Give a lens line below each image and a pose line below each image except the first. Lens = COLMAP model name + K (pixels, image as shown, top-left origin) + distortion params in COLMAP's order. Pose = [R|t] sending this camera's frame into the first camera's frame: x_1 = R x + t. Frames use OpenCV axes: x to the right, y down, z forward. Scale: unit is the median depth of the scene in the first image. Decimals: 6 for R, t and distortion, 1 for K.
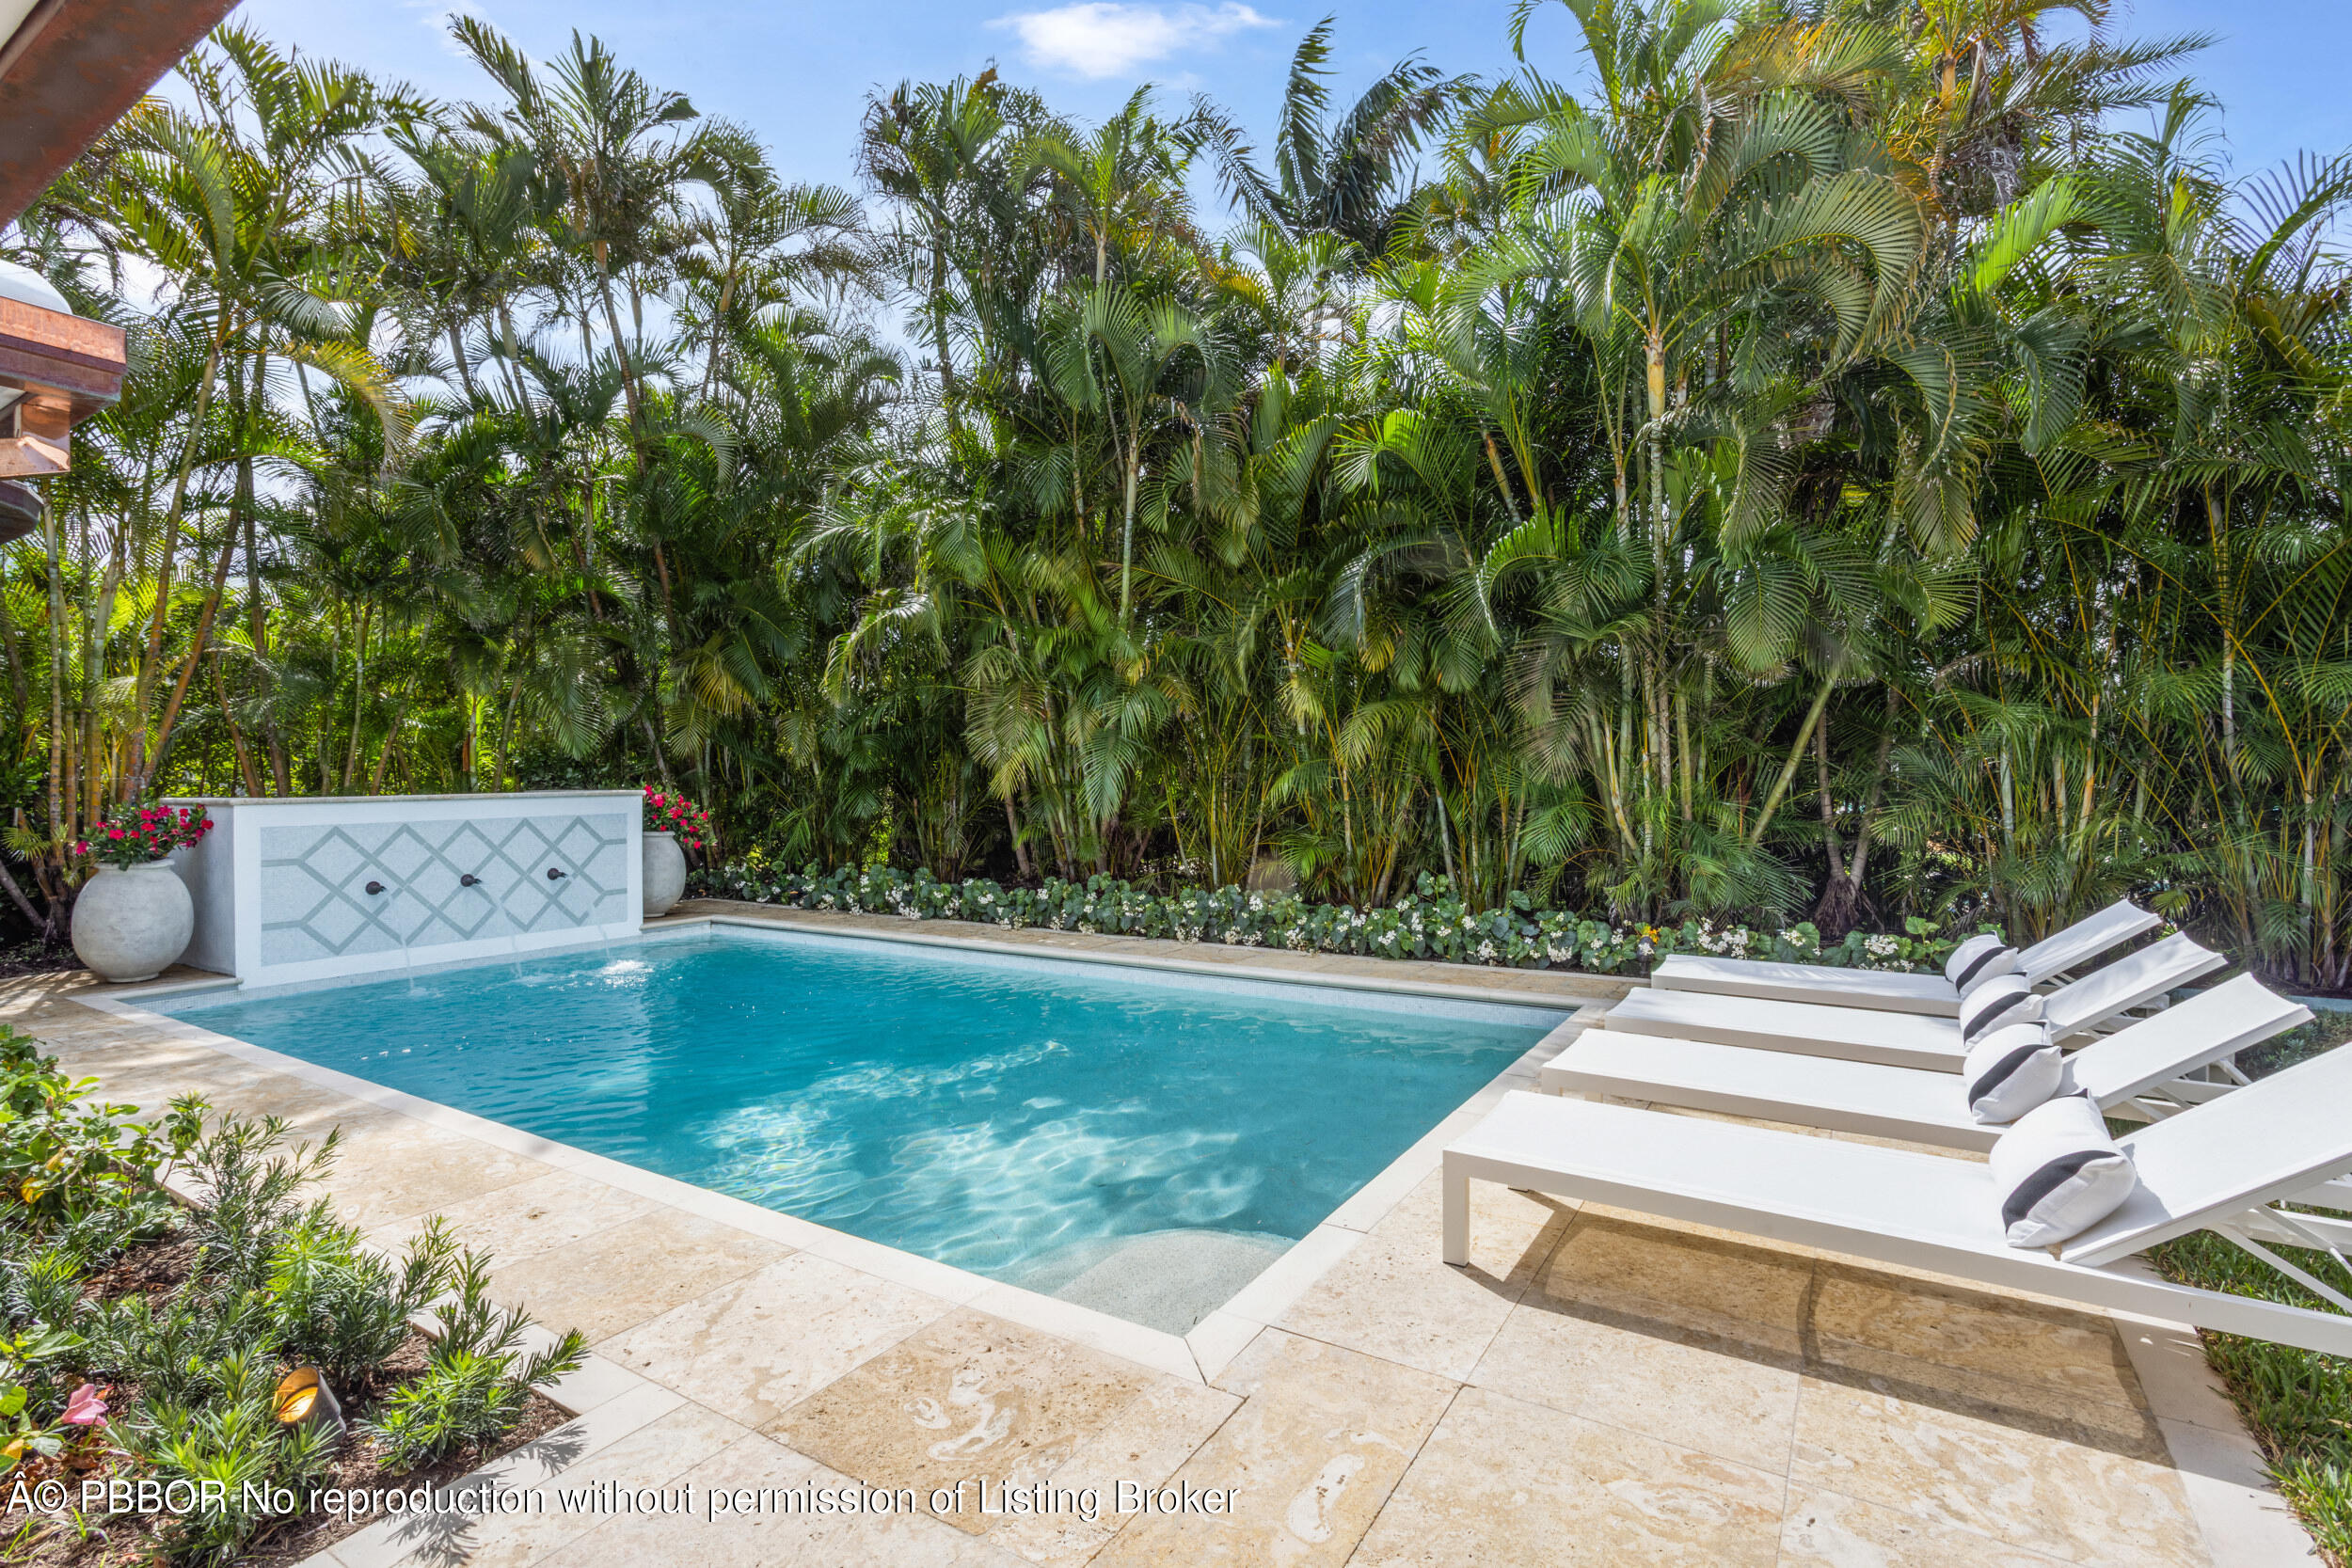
lens RADIAL K [[1121.5, 0, 1169.0], [0, 1121.5, 769.7], [0, 0, 1]] dist [-0.009033, 0.008677]
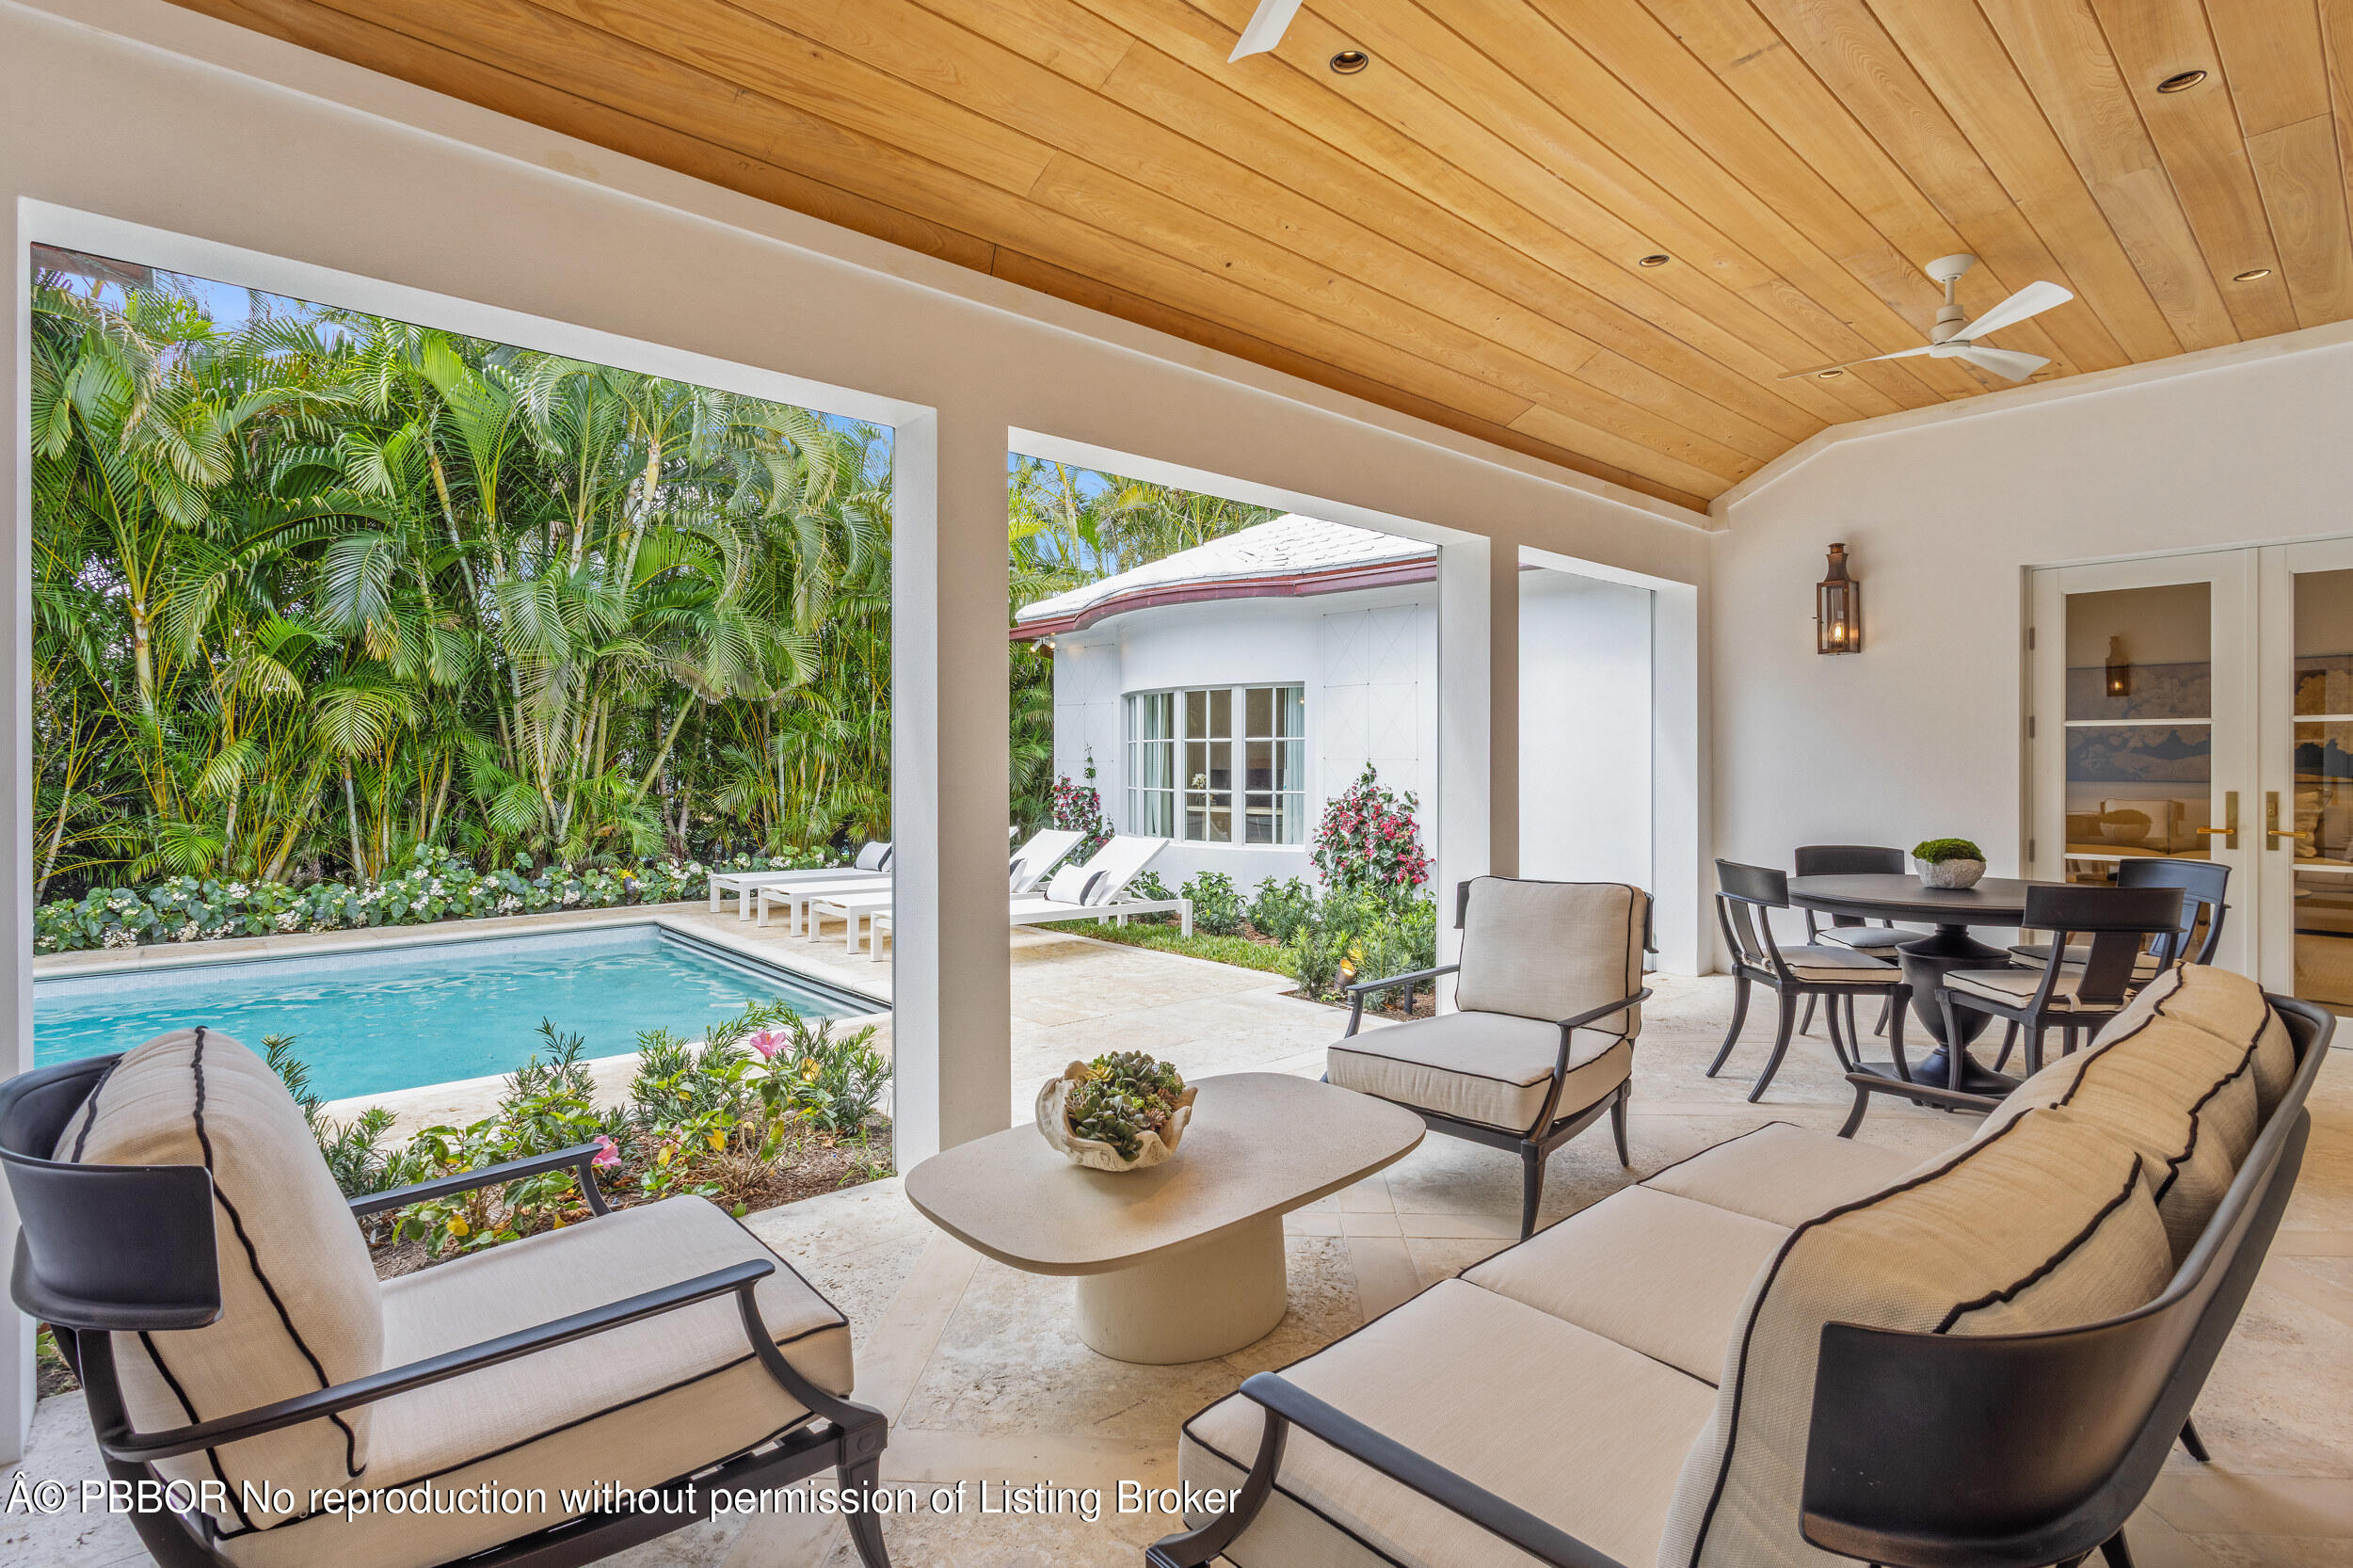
lens RADIAL K [[1122.1, 0, 1169.5], [0, 1122.1, 769.7], [0, 0, 1]] dist [-0.009033, 0.008677]
pose [[0.275663, 0.002501, 0.961251, -0.592695], [-0.005240, 0.999986, -0.001099, 0.012685], [-0.961240, -0.004734, 0.275672, -0.016614]]
